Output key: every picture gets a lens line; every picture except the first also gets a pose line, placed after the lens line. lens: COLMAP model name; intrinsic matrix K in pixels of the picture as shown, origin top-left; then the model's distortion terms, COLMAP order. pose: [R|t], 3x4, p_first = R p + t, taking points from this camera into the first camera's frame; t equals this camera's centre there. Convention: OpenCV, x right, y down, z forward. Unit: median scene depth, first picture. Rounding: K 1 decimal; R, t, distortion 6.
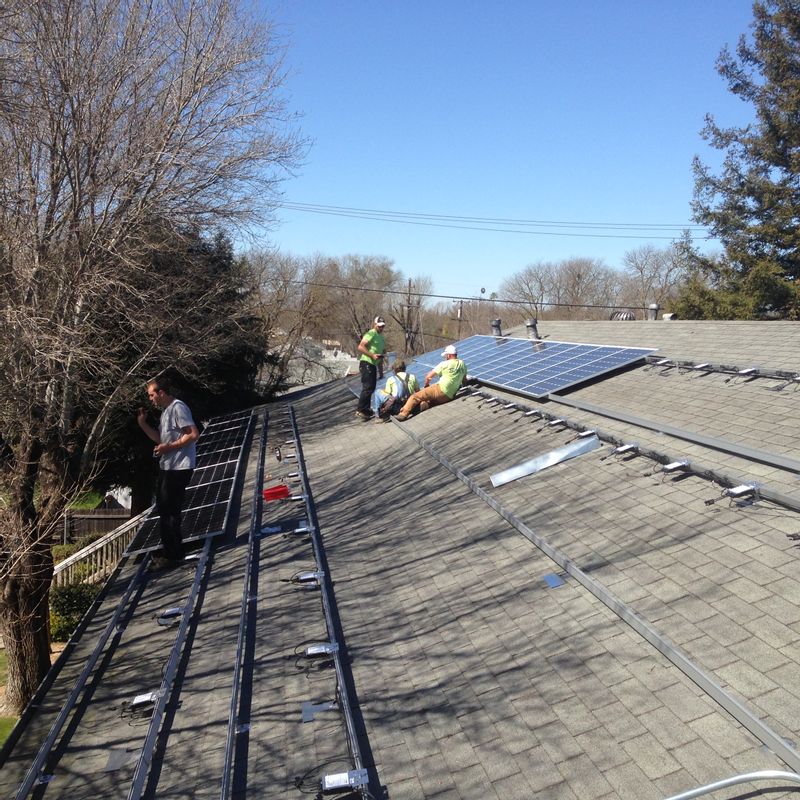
lens RADIAL K [[1036.5, 0, 420.1], [0, 1036.5, 401.2], [0, 0, 1]] dist [0.091853, -0.038956]
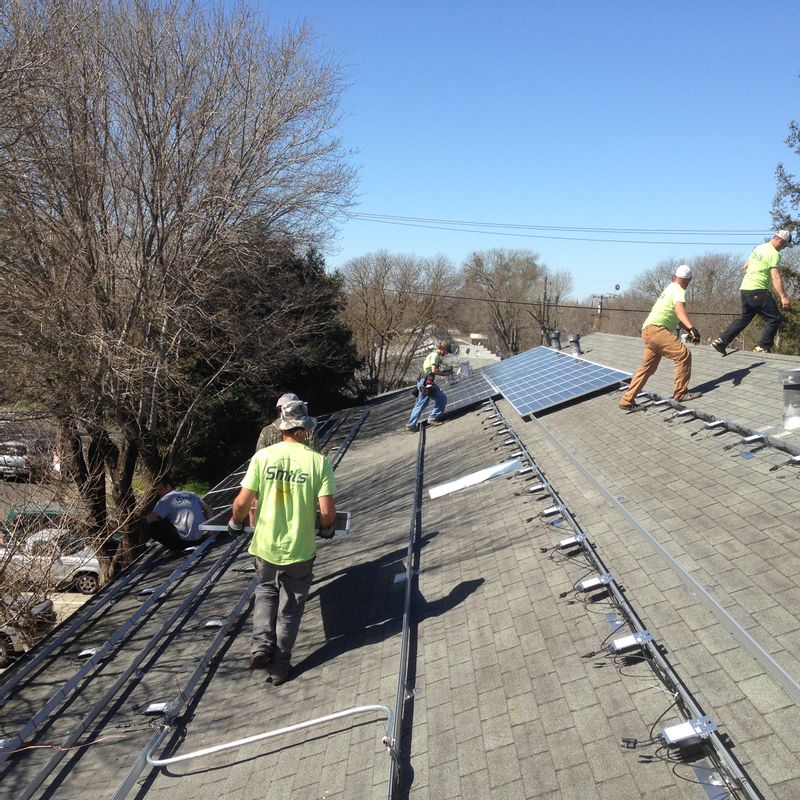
lens RADIAL K [[1047.1, 0, 409.9], [0, 1047.1, 425.9], [0, 0, 1]] dist [0.080115, -0.049283]
pose [[0.987037, 0.014715, -0.159819, 0.380307], [-0.009784, 0.999453, 0.031598, -0.061342], [0.160196, -0.029625, 0.986640, -0.294181]]
